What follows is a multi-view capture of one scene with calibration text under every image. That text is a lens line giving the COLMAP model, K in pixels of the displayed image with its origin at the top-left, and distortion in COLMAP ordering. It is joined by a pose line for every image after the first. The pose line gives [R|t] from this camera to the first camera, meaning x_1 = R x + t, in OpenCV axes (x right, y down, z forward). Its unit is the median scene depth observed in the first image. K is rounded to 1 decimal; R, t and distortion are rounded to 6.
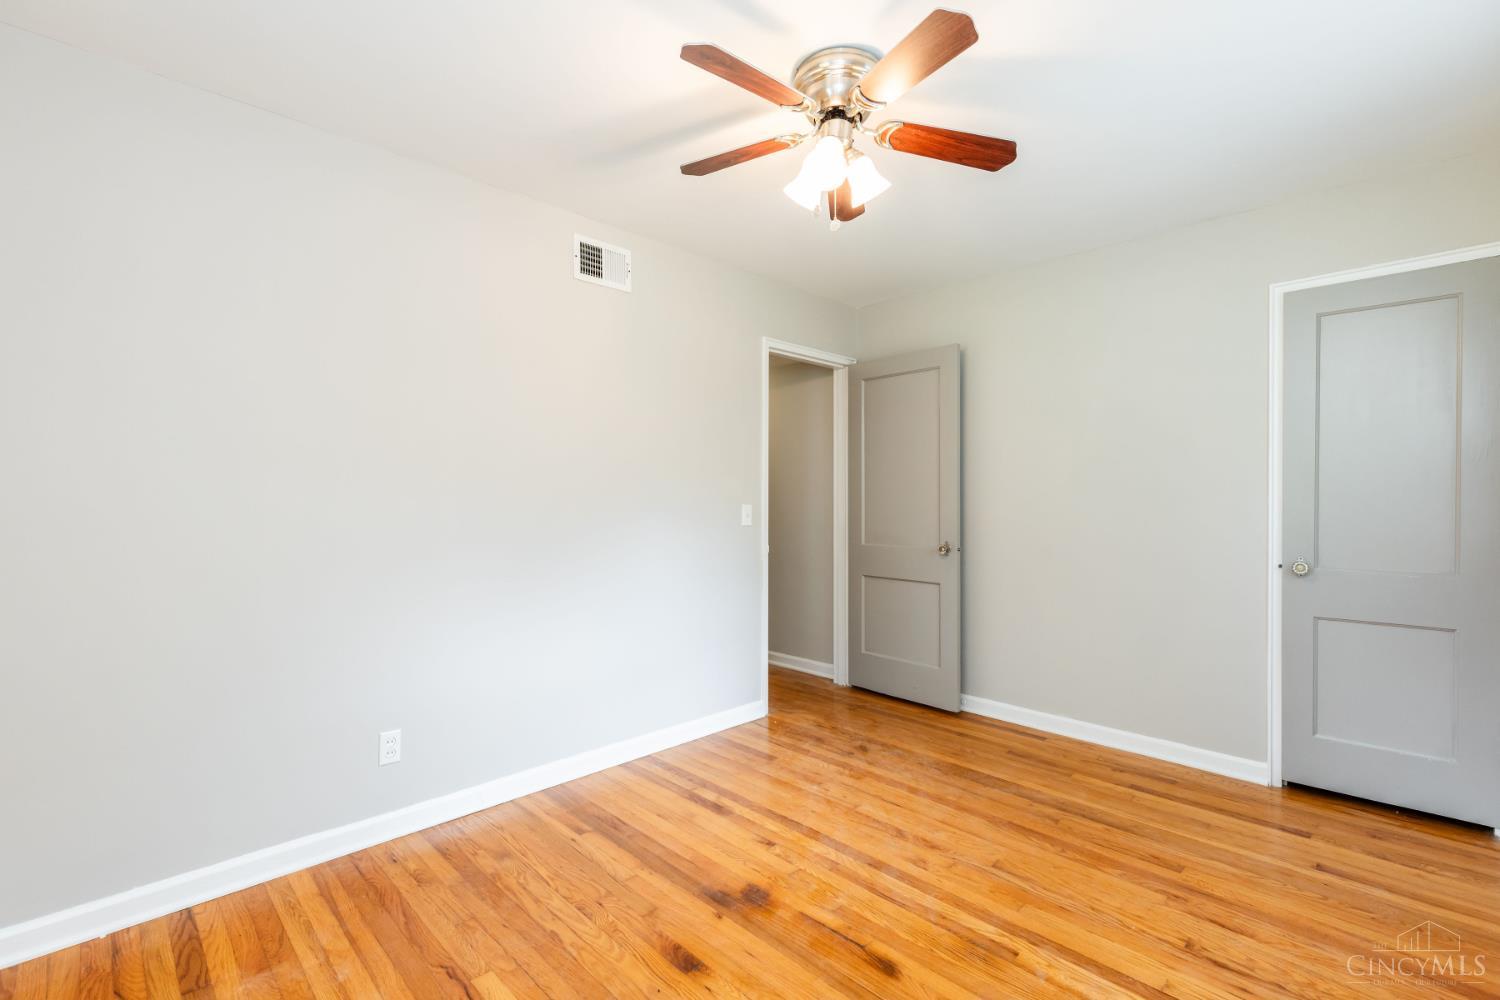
lens RADIAL K [[675.9, 0, 749.7], [0, 675.9, 494.1], [0, 0, 1]] dist [0.002166, -0.001172]
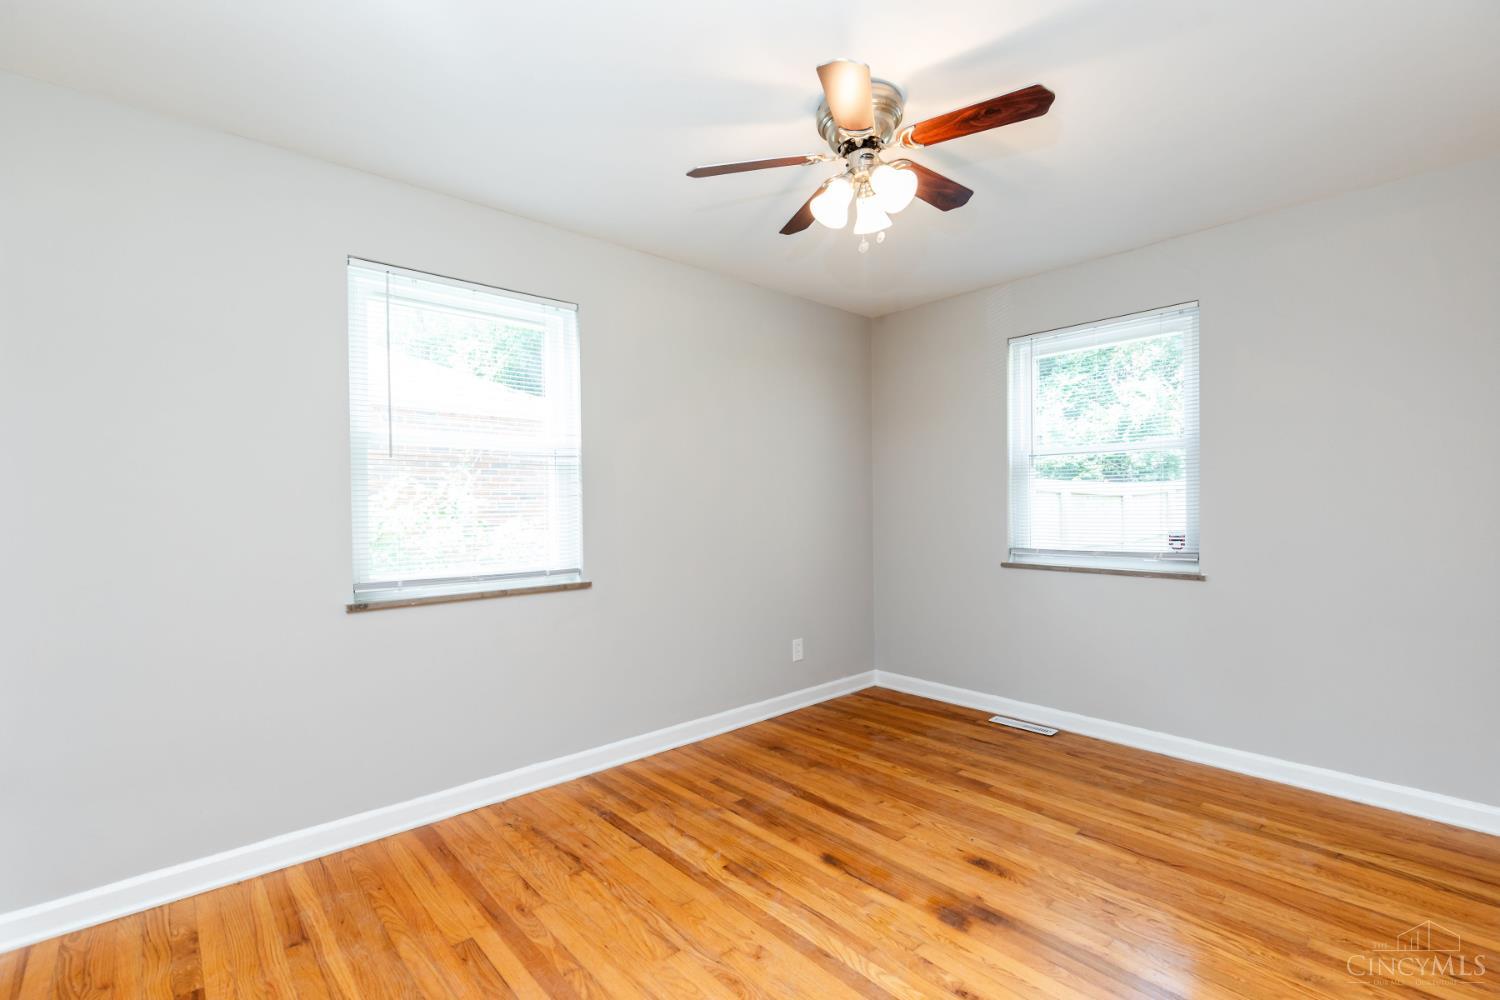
lens RADIAL K [[675.9, 0, 751.6], [0, 675.9, 494.5], [0, 0, 1]] dist [0.002166, -0.001172]
pose [[-0.999012, 0.008389, 0.043640, 0.256192], [0.008067, 0.999939, -0.007561, -0.002052], [-0.043701, -0.007202, -0.999019, 2.043249]]
